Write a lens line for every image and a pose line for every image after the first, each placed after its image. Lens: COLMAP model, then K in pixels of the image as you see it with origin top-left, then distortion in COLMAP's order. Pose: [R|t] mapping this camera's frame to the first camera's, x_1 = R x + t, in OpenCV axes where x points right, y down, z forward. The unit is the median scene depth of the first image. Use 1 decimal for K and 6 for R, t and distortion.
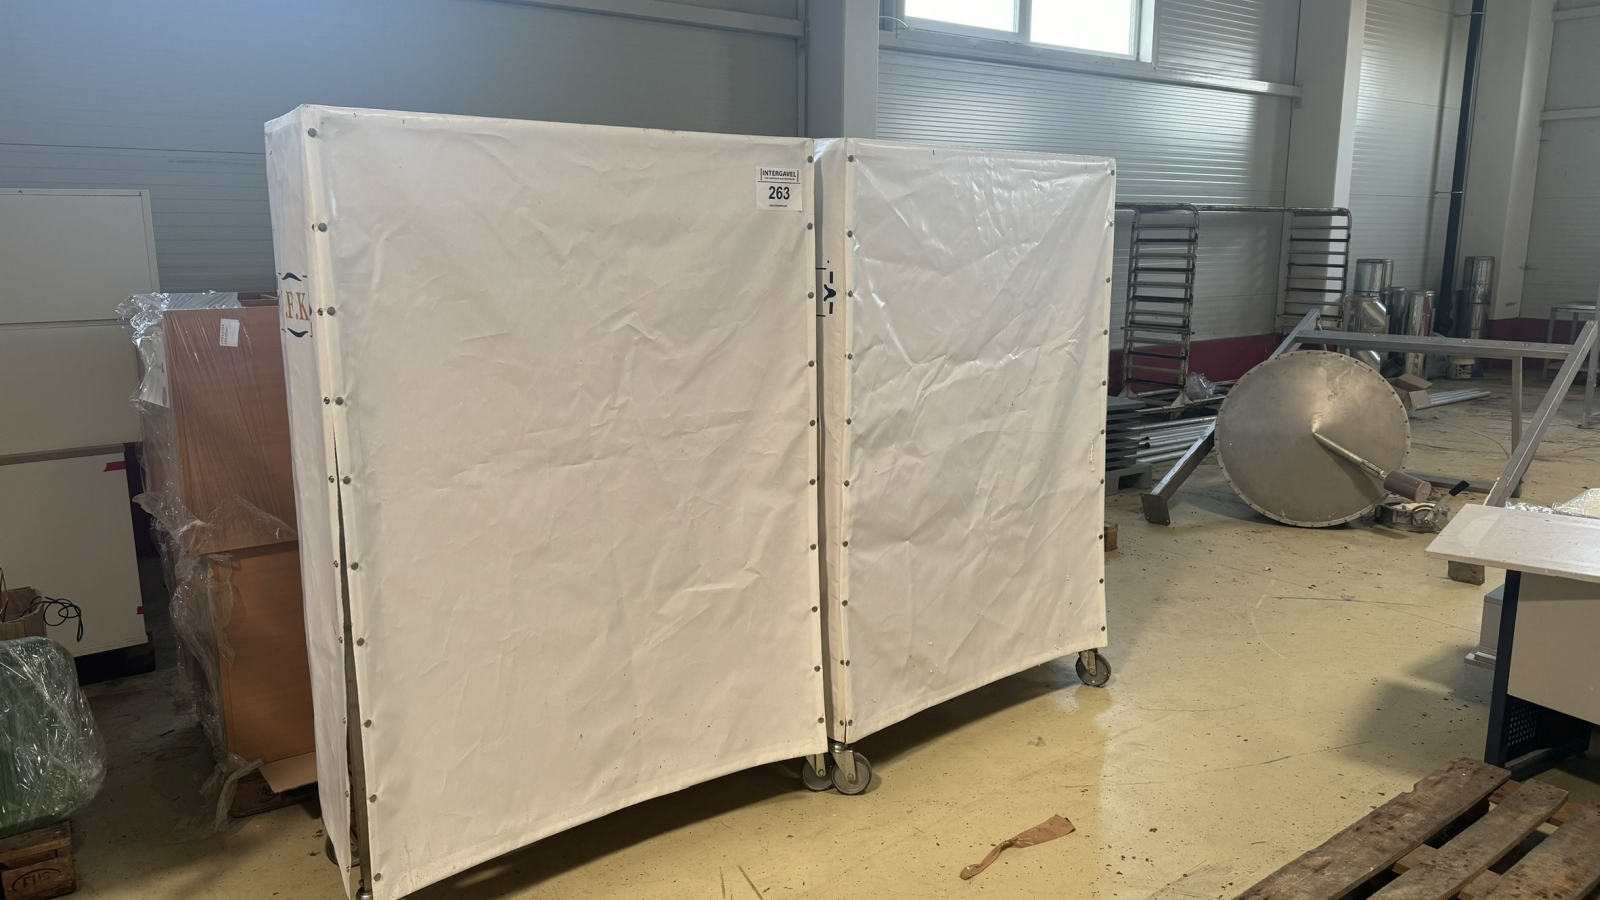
lens RADIAL K [[1140.8, 0, 800.6], [0, 1140.8, 447.7], [0, 0, 1]] dist [0.064111, -0.090550]
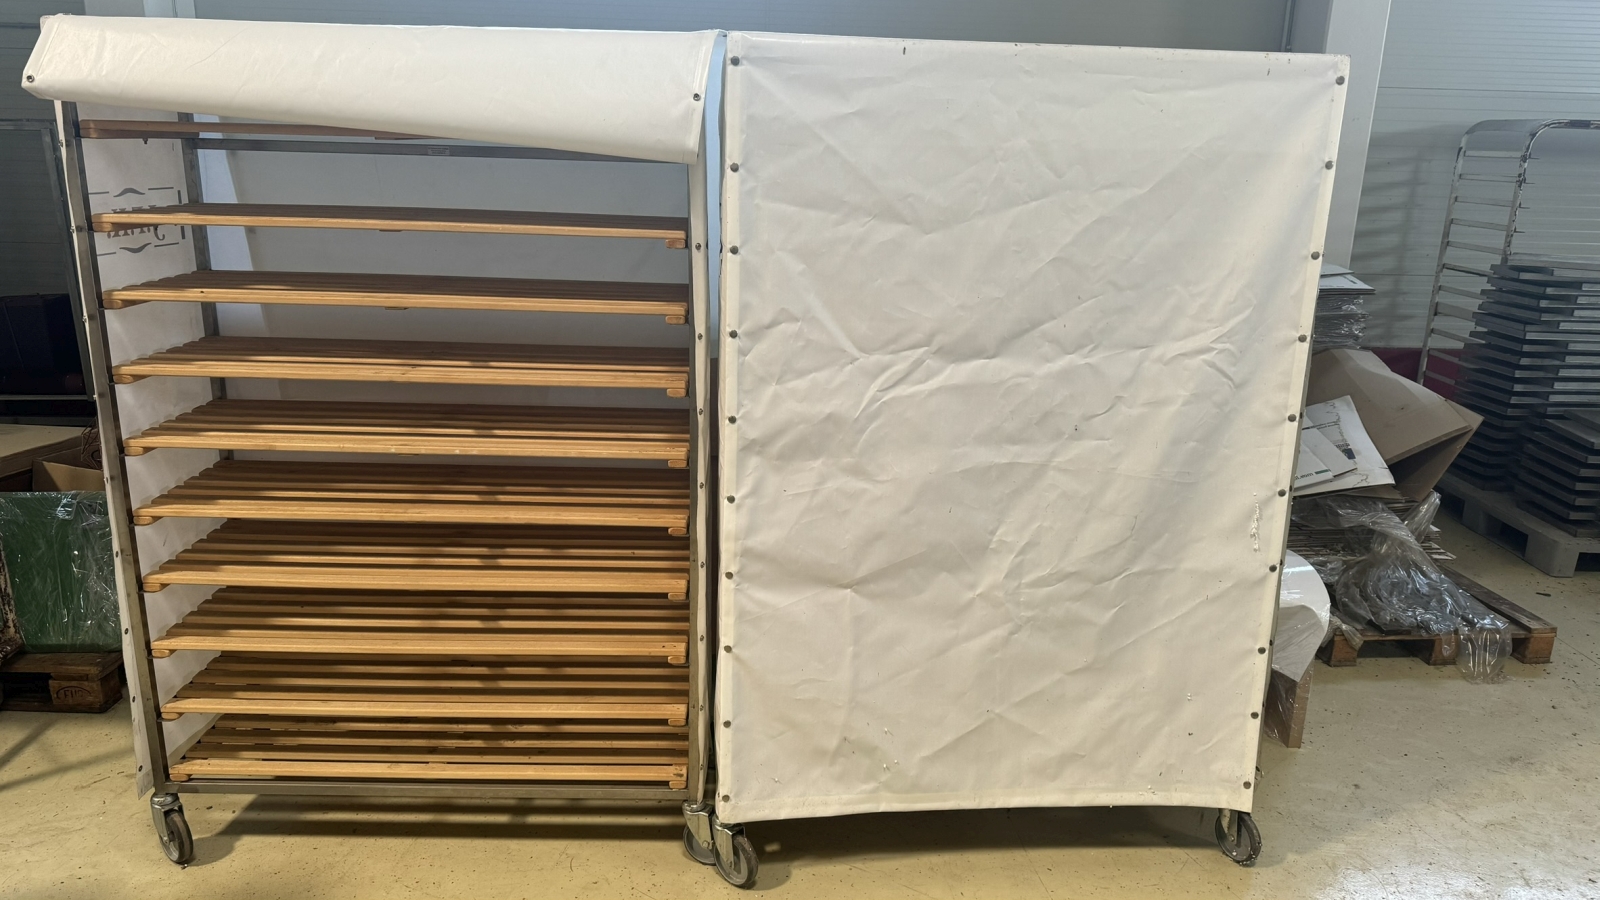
lens RADIAL K [[1140.8, 0, 797.9], [0, 1140.8, 455.7], [0, 0, 1]] dist [0.064111, -0.090550]
pose [[0.809719, 0.174663, -0.560221, 0.457929], [-0.130130, 0.984352, 0.118813, -0.086071], [0.572207, -0.023303, 0.819778, 0.366659]]
